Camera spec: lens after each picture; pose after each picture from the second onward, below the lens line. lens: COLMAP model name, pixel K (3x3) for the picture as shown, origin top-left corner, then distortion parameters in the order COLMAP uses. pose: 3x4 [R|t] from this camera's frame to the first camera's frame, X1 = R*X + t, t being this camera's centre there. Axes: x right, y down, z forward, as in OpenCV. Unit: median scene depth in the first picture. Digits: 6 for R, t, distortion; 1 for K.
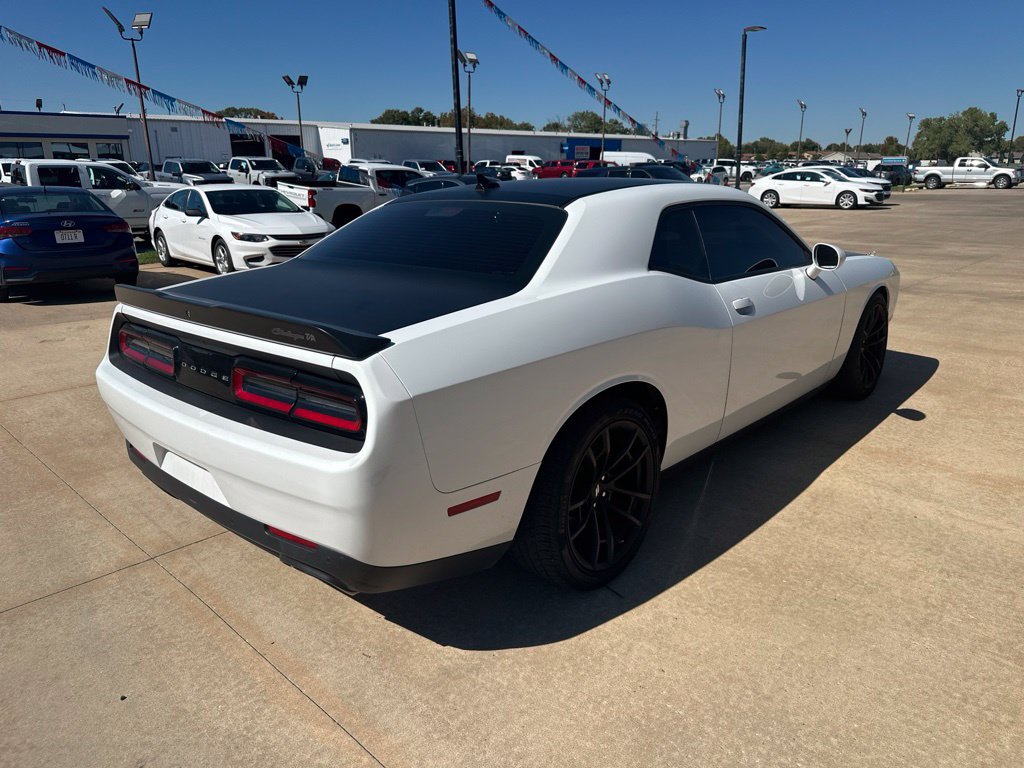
lens RADIAL K [[721.4, 0, 512.4], [0, 721.4, 384.7], [0, 0, 1]] dist [0.033620, -0.033071]
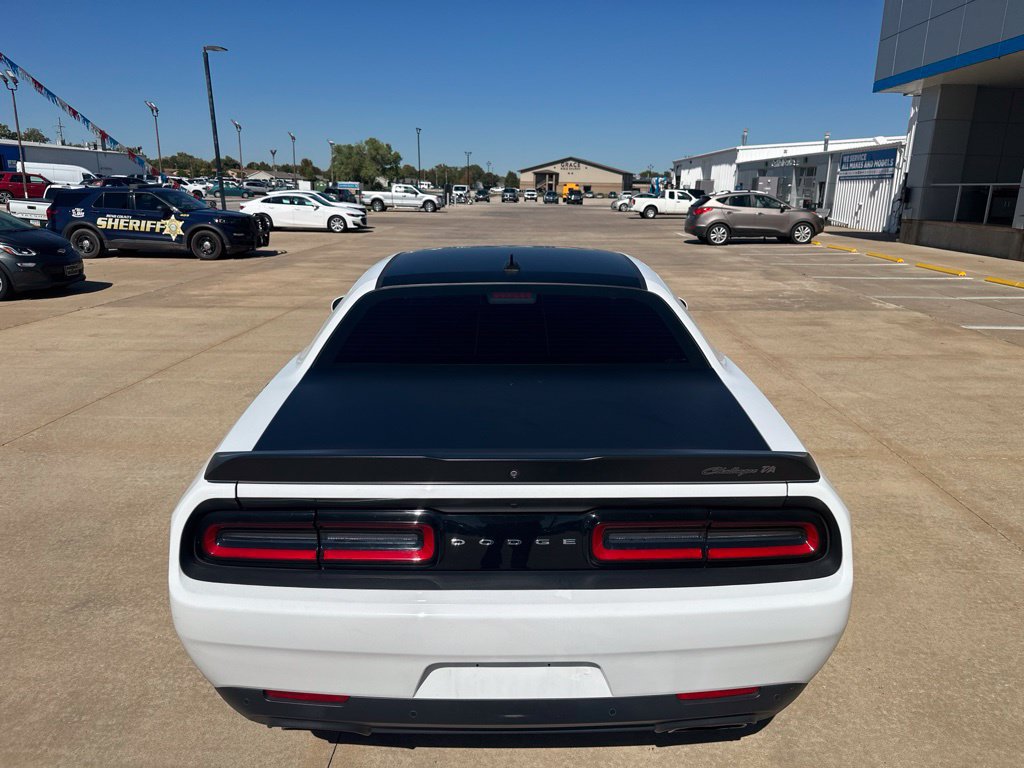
lens RADIAL K [[721.4, 0, 520.6], [0, 721.4, 394.1], [0, 0, 1]] dist [0.033620, -0.033071]
pose [[0.734540, -0.163063, 0.658681, -0.172966], [0.168995, 0.984072, 0.055159, -0.041371], [-0.657184, 0.070798, 0.750398, 0.078958]]
